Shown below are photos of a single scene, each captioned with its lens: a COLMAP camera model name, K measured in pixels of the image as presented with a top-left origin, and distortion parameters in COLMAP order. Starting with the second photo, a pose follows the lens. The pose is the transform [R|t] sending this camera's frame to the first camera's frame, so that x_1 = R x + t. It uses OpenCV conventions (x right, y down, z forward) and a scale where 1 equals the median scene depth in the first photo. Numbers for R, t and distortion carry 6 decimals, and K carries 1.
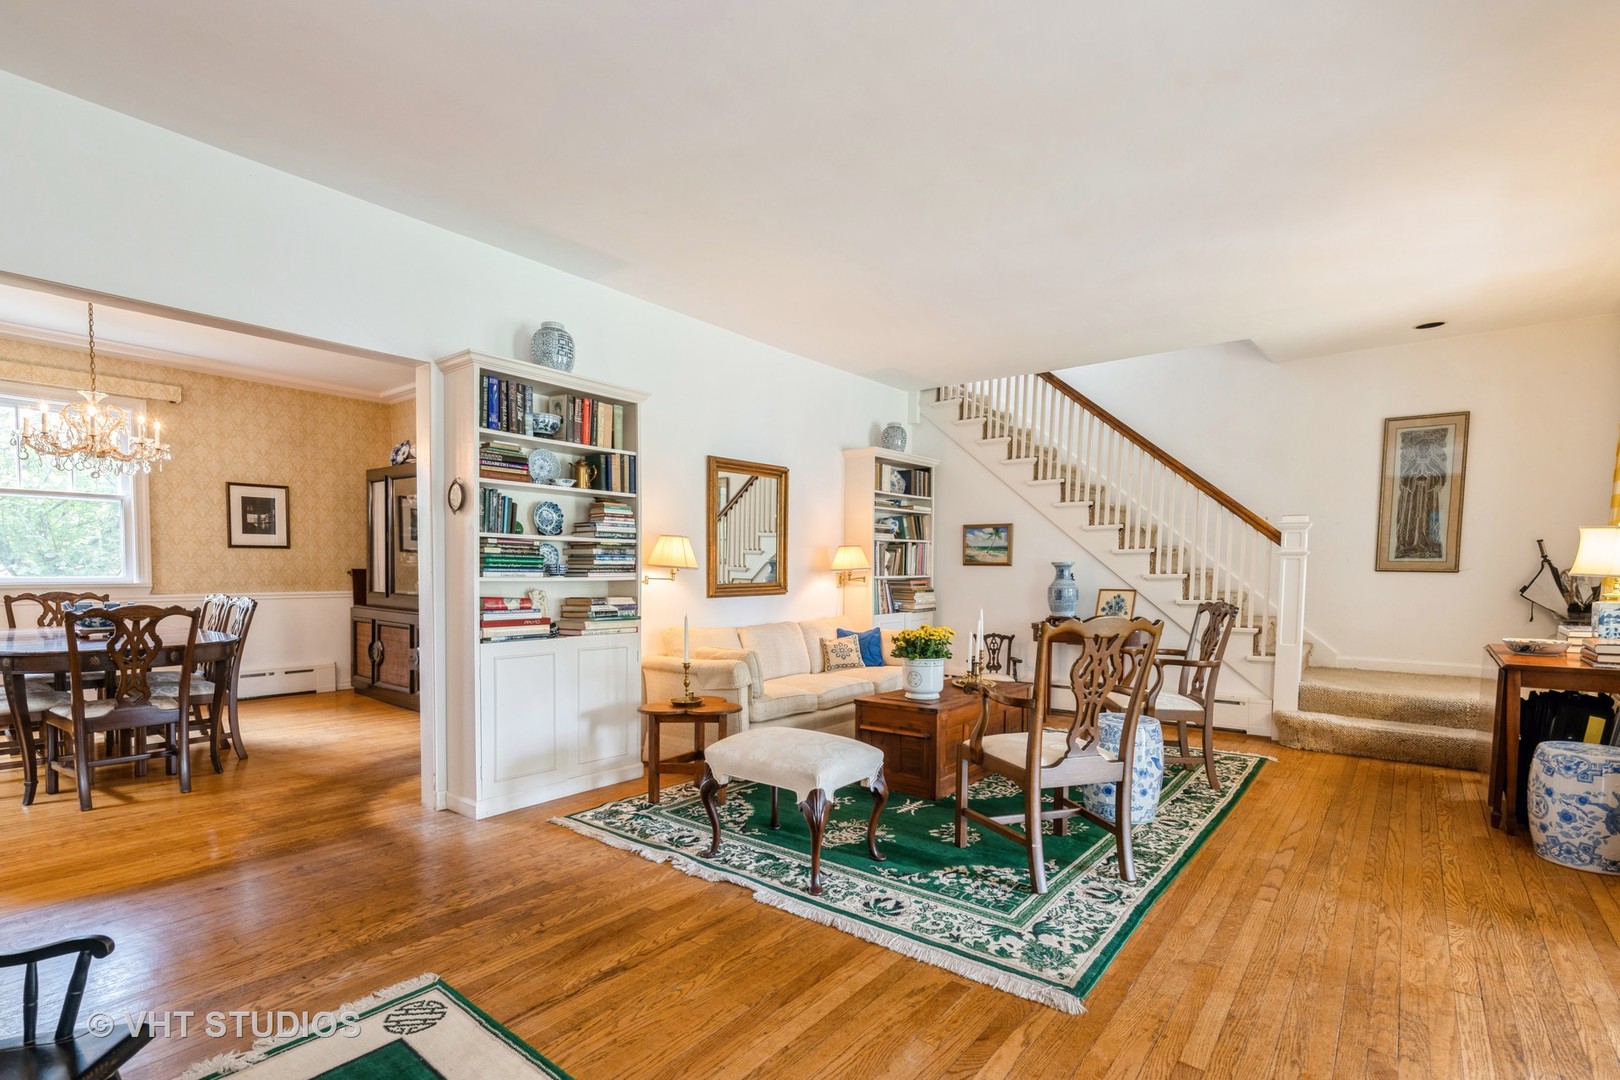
lens RADIAL K [[749.0, 0, 818.1], [0, 749.0, 598.1], [0, 0, 1]] dist [-0.001809, 0.000154]
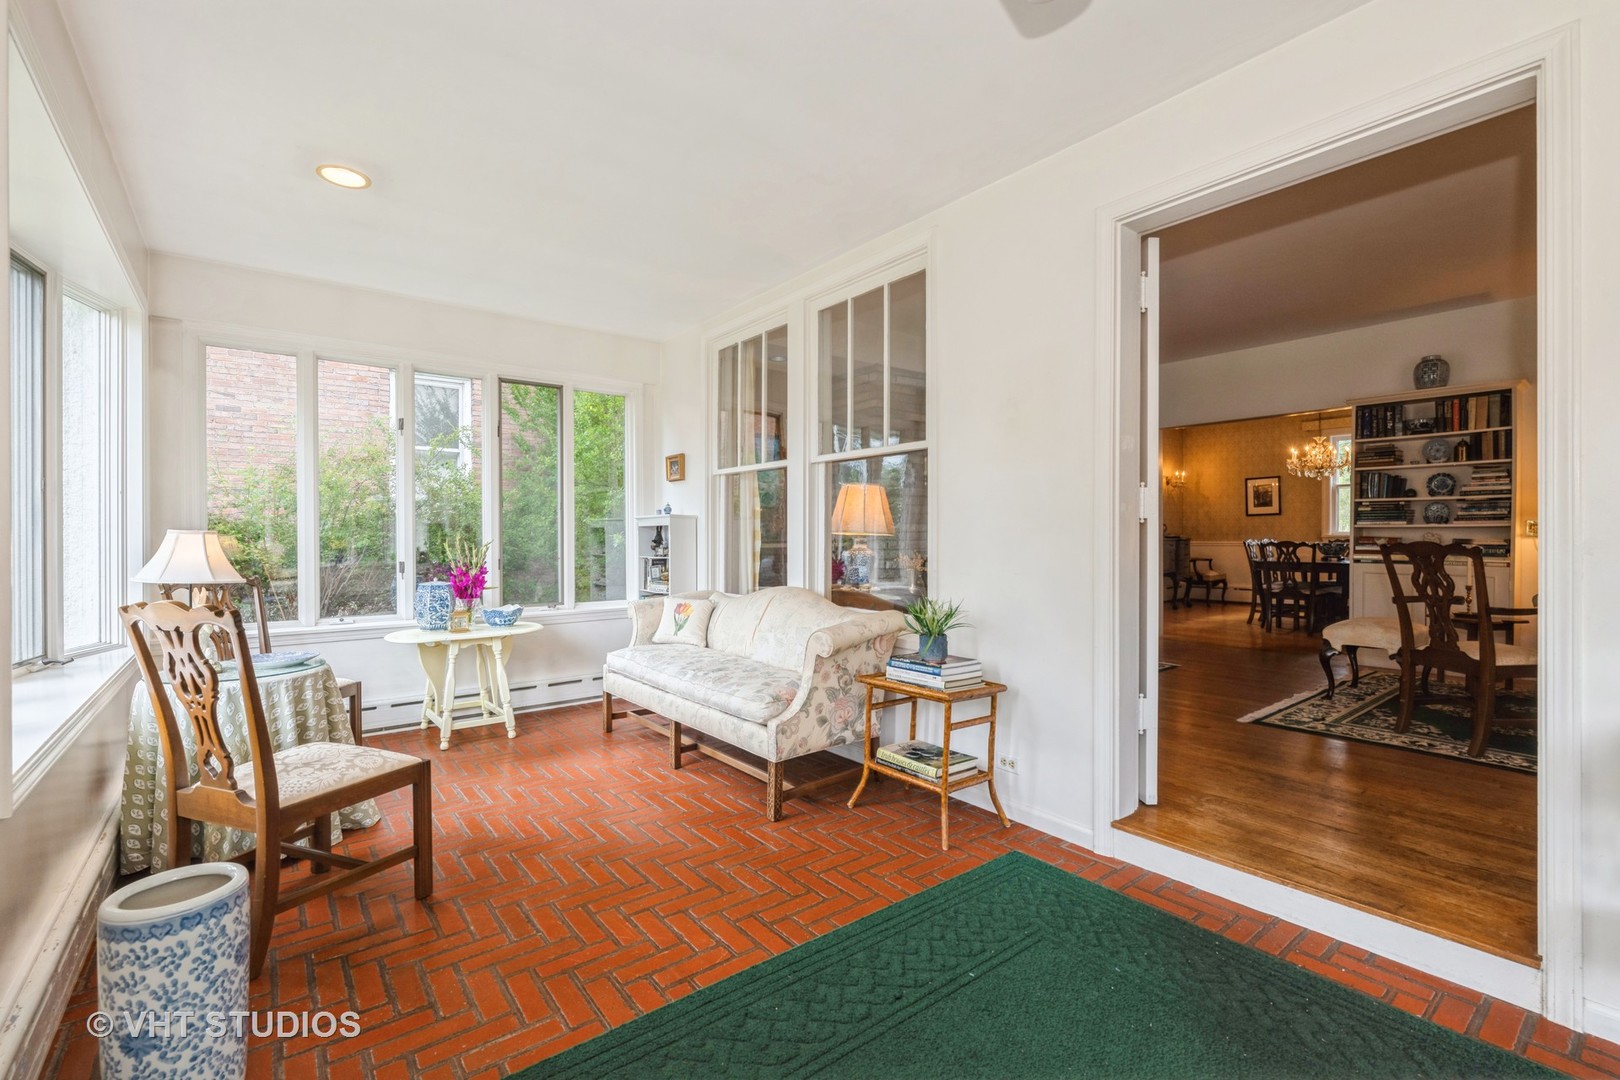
lens RADIAL K [[707.3, 0, 812.6], [0, 707.3, 535.5], [0, 0, 1]] dist [0.000780, 0.000456]
pose [[-0.230325, -0.003768, -0.973106, 1.090559], [-0.034333, 0.999401, 0.004257, 0.024984], [0.972508, 0.034390, -0.230317, 0.114142]]
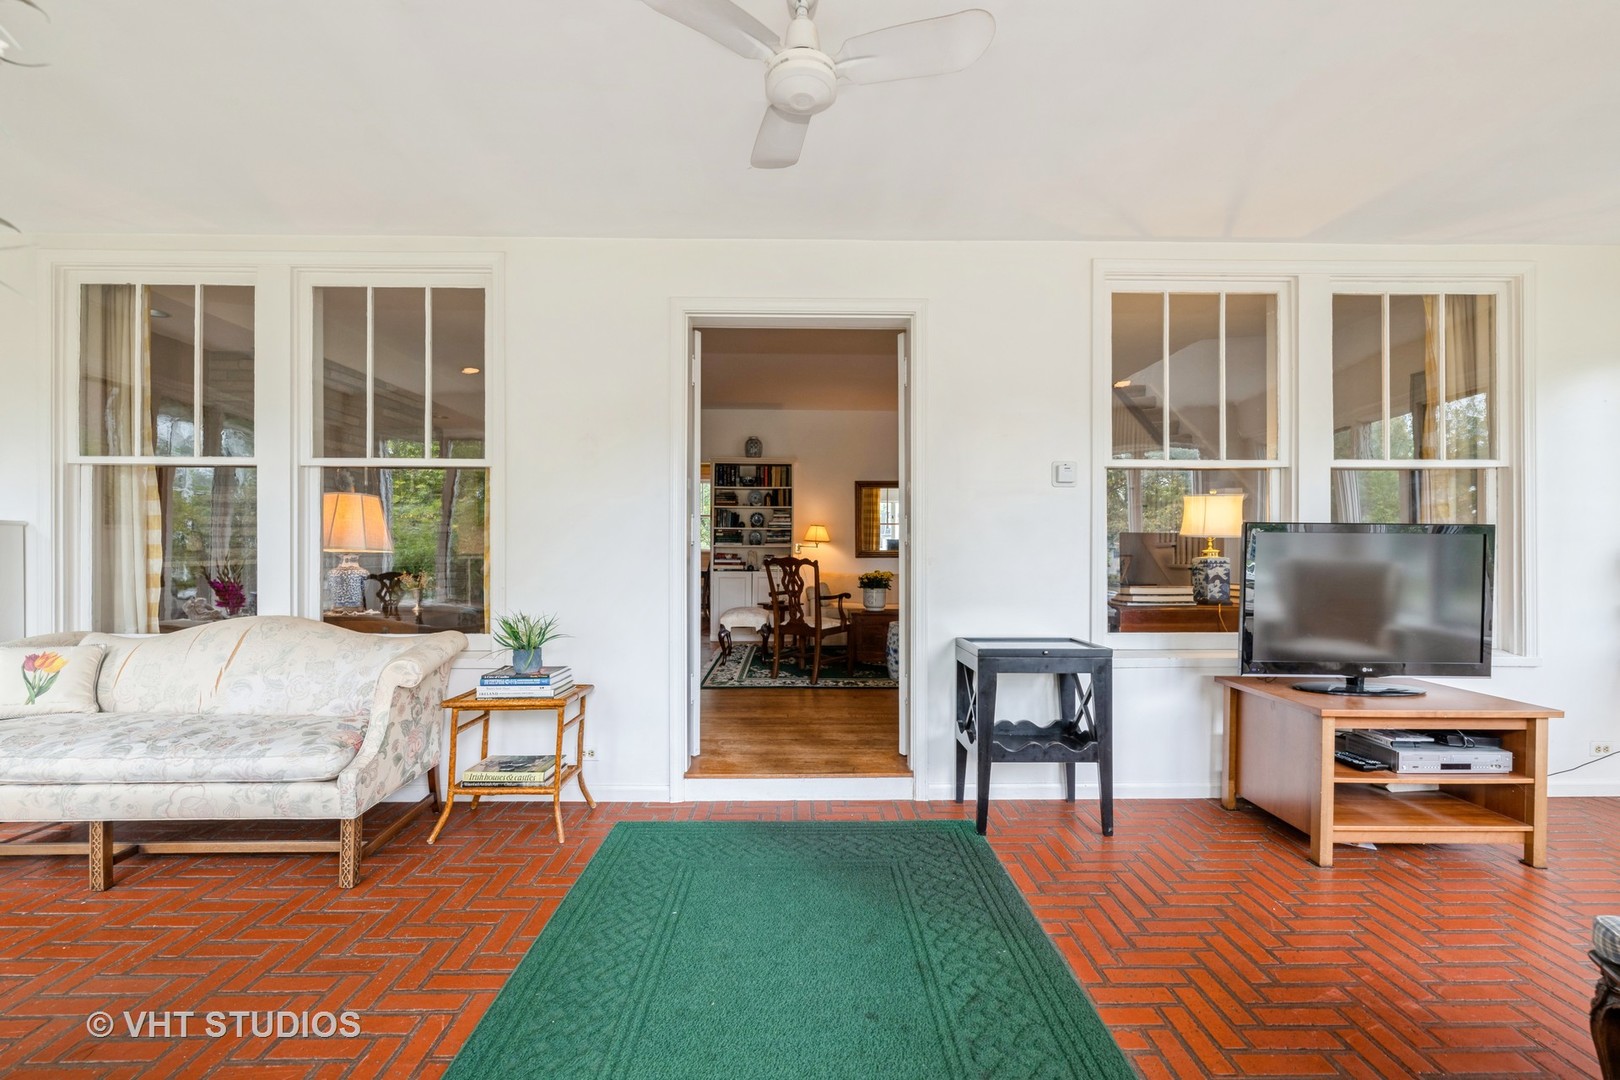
lens RADIAL K [[645.4, 0, 808.4], [0, 645.4, 551.1], [0, 0, 1]] dist [-0.001825, -0.000100]
pose [[0.633976, -0.002044, -0.773350, 1.085211], [-0.028308, 0.999265, -0.025846, 0.029533], [0.772834, 0.038278, 0.633452, -0.101639]]
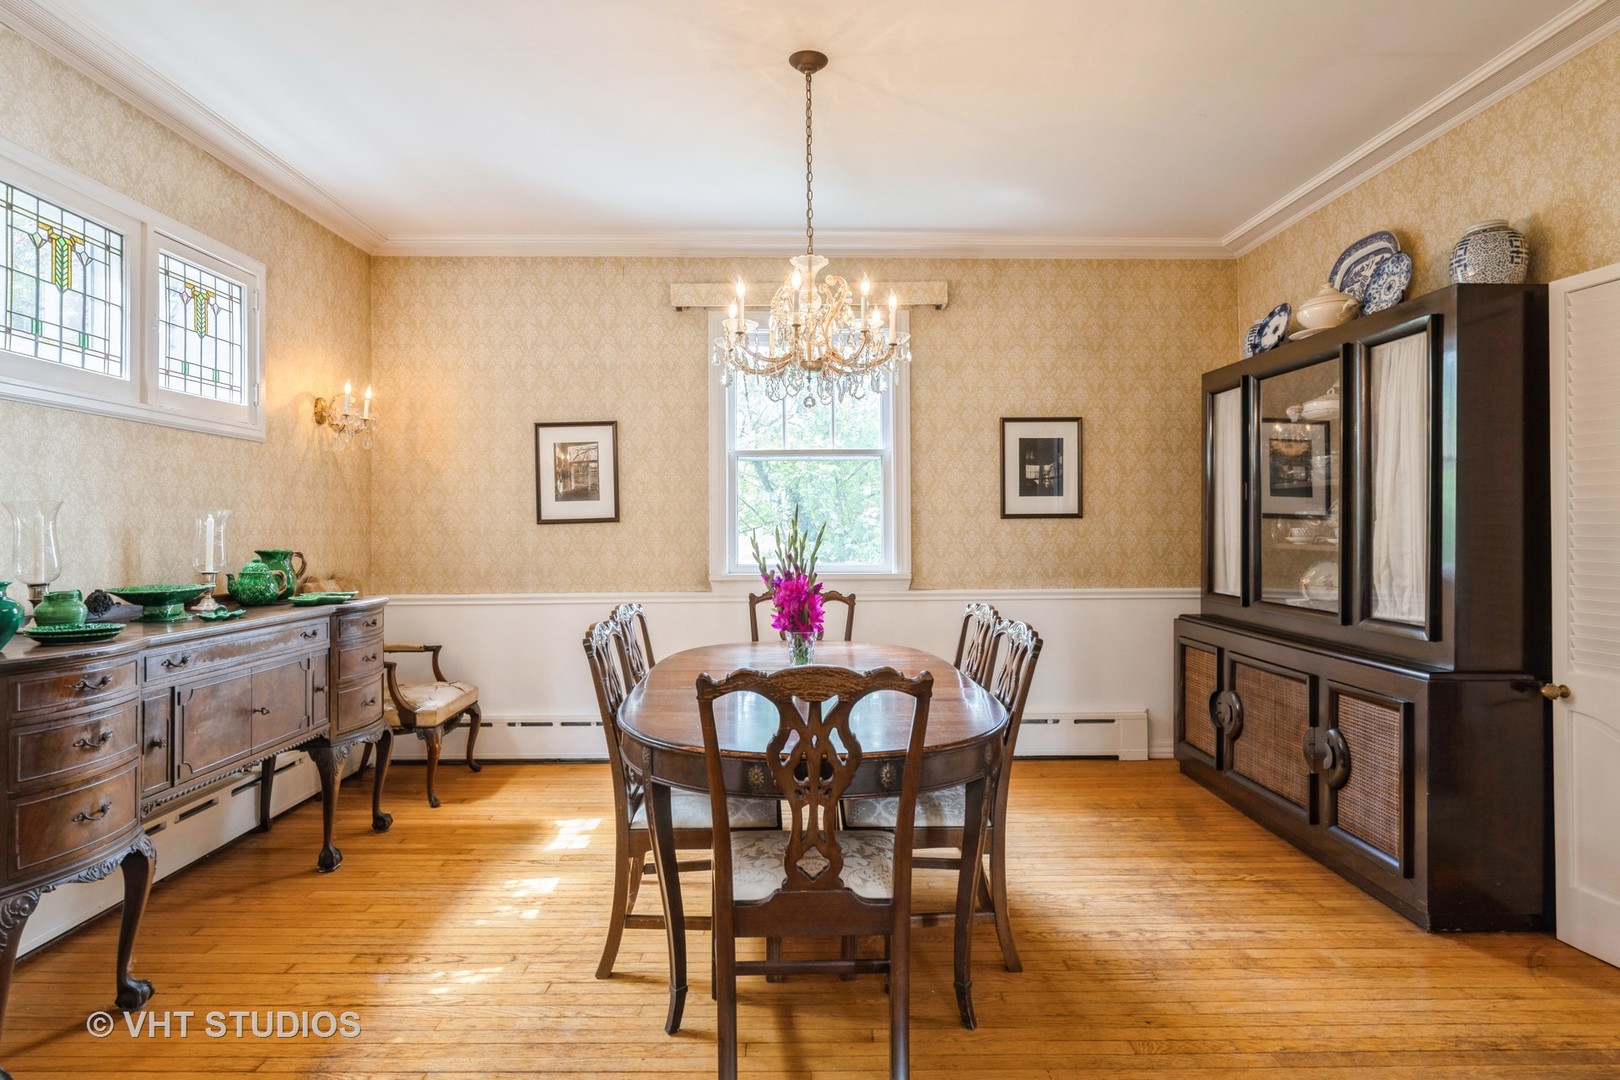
lens RADIAL K [[880.1, 0, 805.7], [0, 880.1, 530.8], [0, 0, 1]] dist [0.001702, -0.000034]
pose [[0.624978, -0.011085, -0.780563, -0.408752], [-0.019559, 0.999363, -0.029853, -0.042217], [0.780397, 0.033925, 0.624363, 0.534786]]
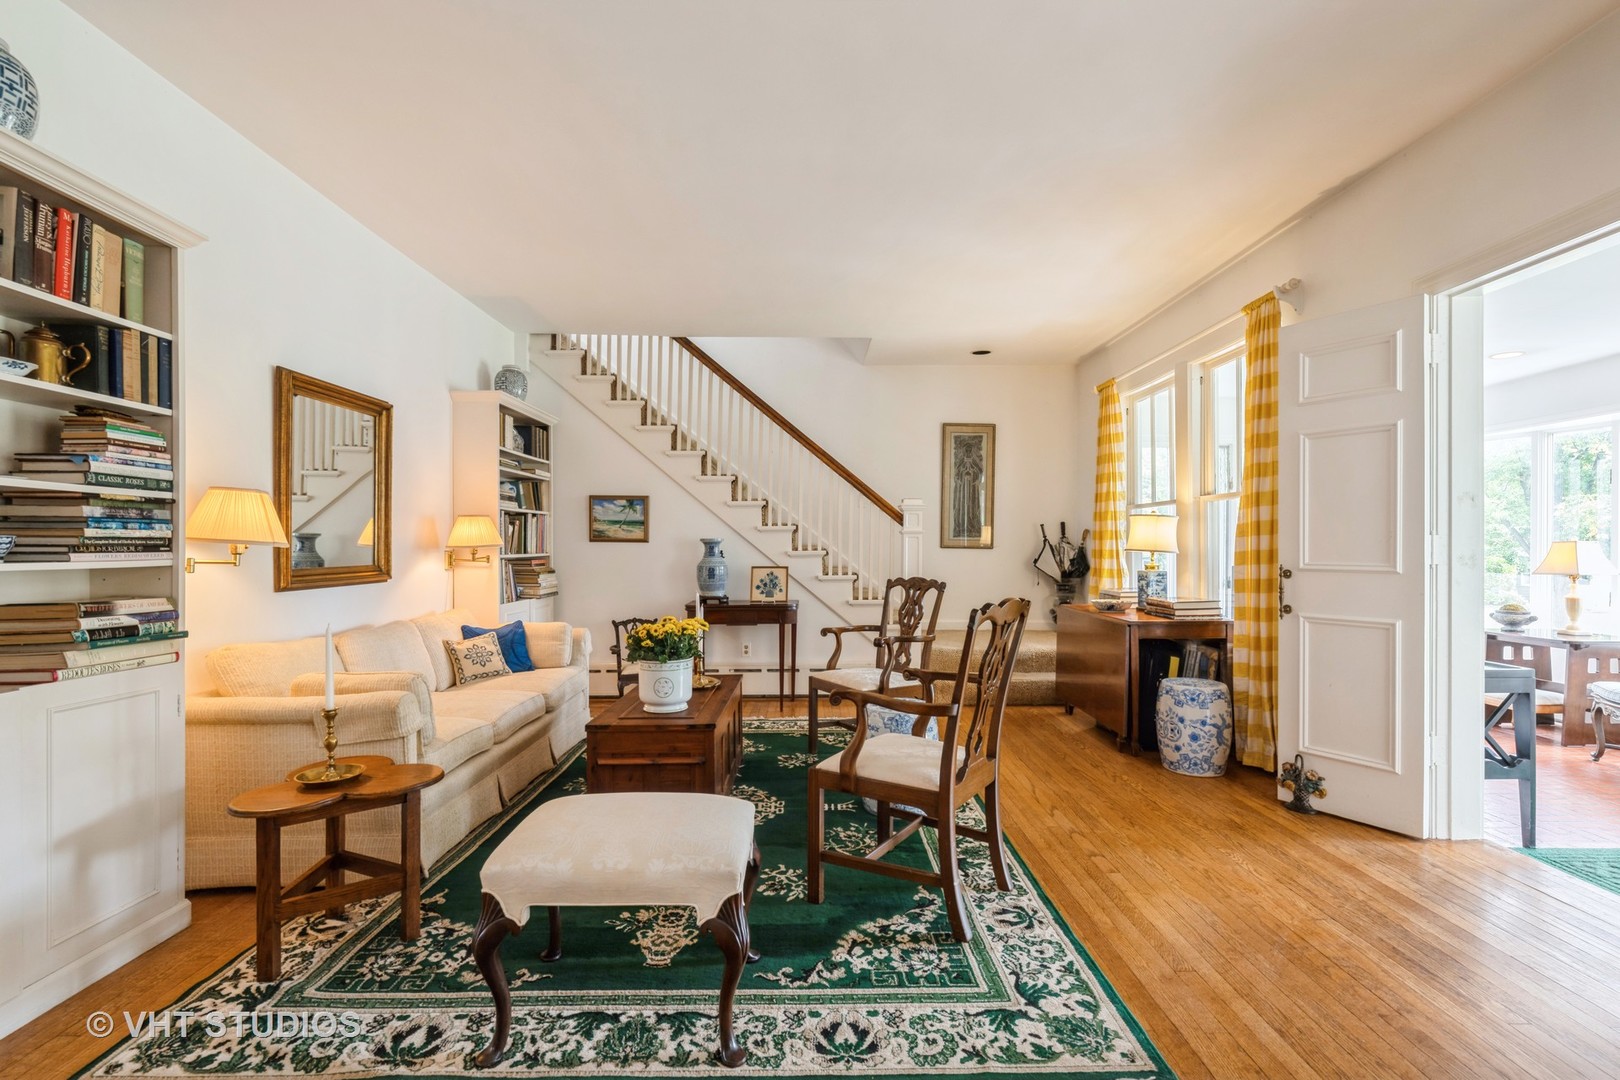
lens RADIAL K [[723.7, 0, 808.4], [0, 723.7, 550.7], [0, 0, 1]] dist [-0.001935, -0.000265]
pose [[0.781209, -0.003746, 0.624258, -0.190858], [0.023666, 0.999441, -0.023618, -0.010723], [-0.623821, 0.033224, 0.780861, 0.270977]]
